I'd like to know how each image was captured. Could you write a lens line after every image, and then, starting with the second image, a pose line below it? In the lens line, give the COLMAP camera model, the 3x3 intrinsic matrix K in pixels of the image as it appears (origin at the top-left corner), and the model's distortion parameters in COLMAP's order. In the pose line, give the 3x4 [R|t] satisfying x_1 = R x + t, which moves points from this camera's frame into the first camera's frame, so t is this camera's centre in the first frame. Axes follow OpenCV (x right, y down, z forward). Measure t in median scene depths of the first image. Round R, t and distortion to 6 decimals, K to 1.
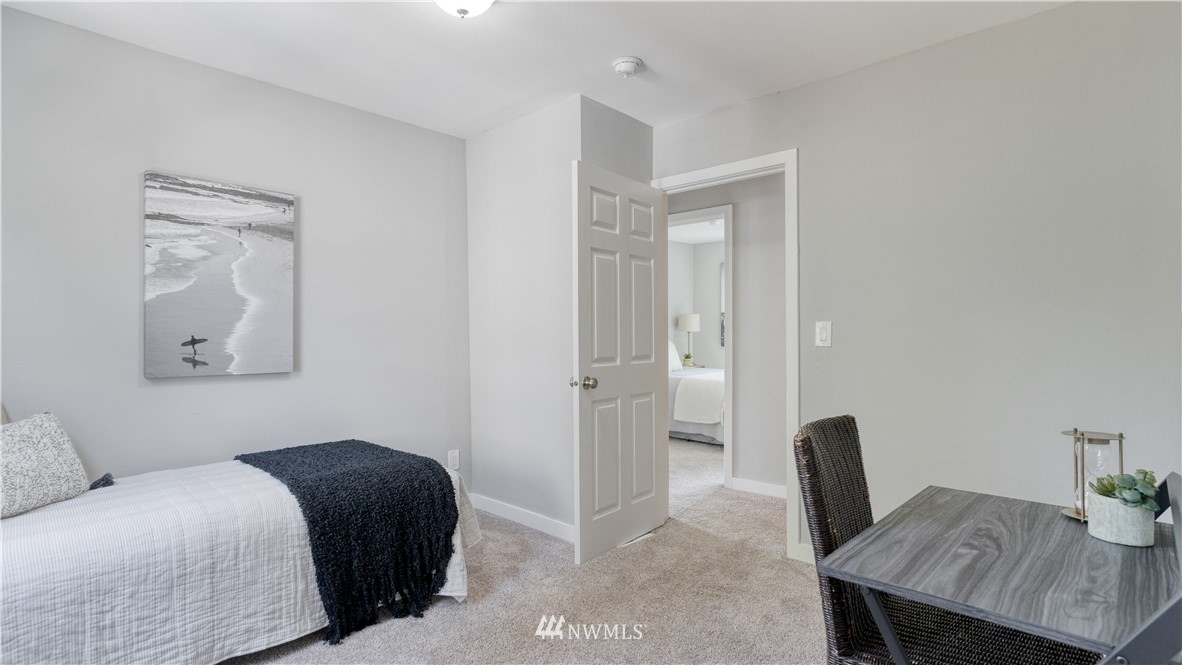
lens RADIAL K [[568.4, 0, 584.7], [0, 568.4, 329.0], [0, 0, 1]] dist [0.003398, -0.000869]
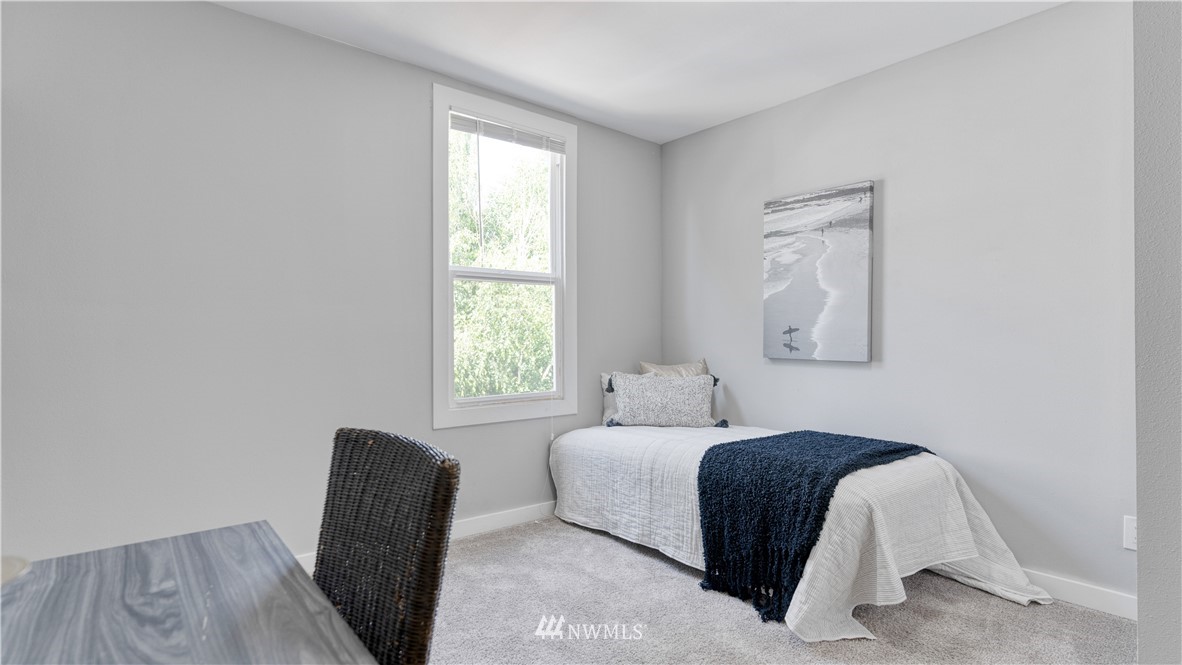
lens RADIAL K [[568.4, 0, 584.7], [0, 568.4, 339.4], [0, 0, 1]] dist [0.003398, -0.000869]
pose [[-0.112173, 0.014867, -0.993577, 0.593894], [0.015513, 0.999792, 0.013208, 0.018506], [0.993568, -0.013932, -0.112381, 0.716486]]
